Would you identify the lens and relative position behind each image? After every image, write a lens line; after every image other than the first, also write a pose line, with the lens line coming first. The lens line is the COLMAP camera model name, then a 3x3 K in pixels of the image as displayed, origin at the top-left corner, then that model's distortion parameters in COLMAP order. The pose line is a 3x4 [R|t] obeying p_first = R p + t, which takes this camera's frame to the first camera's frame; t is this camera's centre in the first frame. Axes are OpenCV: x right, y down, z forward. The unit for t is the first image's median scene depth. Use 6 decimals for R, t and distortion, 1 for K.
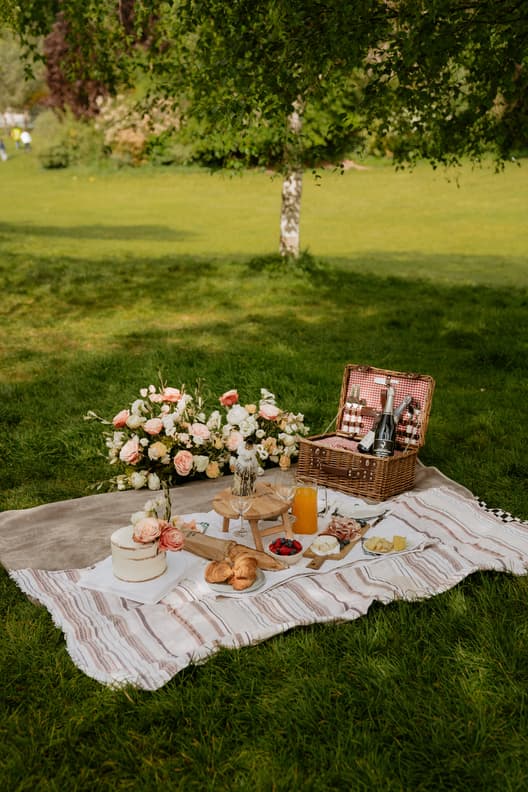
lens RADIAL K [[879.1, 0, 270.3], [0, 879.1, 412.8], [0, 0, 1]] dist [0.005436, 0.148035]
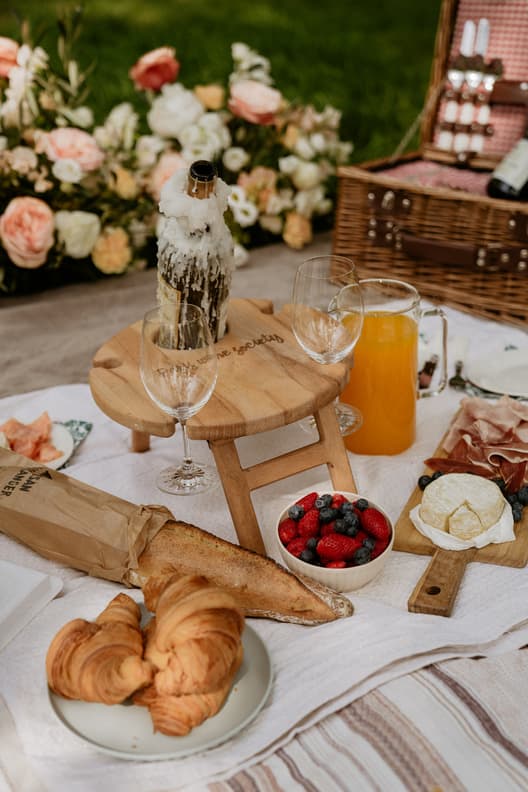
lens RADIAL K [[1026.7, 0, 264.0], [0, 1026.7, 396.0], [0, 0, 1]] dist [0.179037, 0.074490]
pose [[0.999574, -0.024868, 0.015249, -0.008292], [0.020901, 0.975201, 0.220332, 0.025691], [-0.020350, -0.219920, 0.975306, 0.529192]]
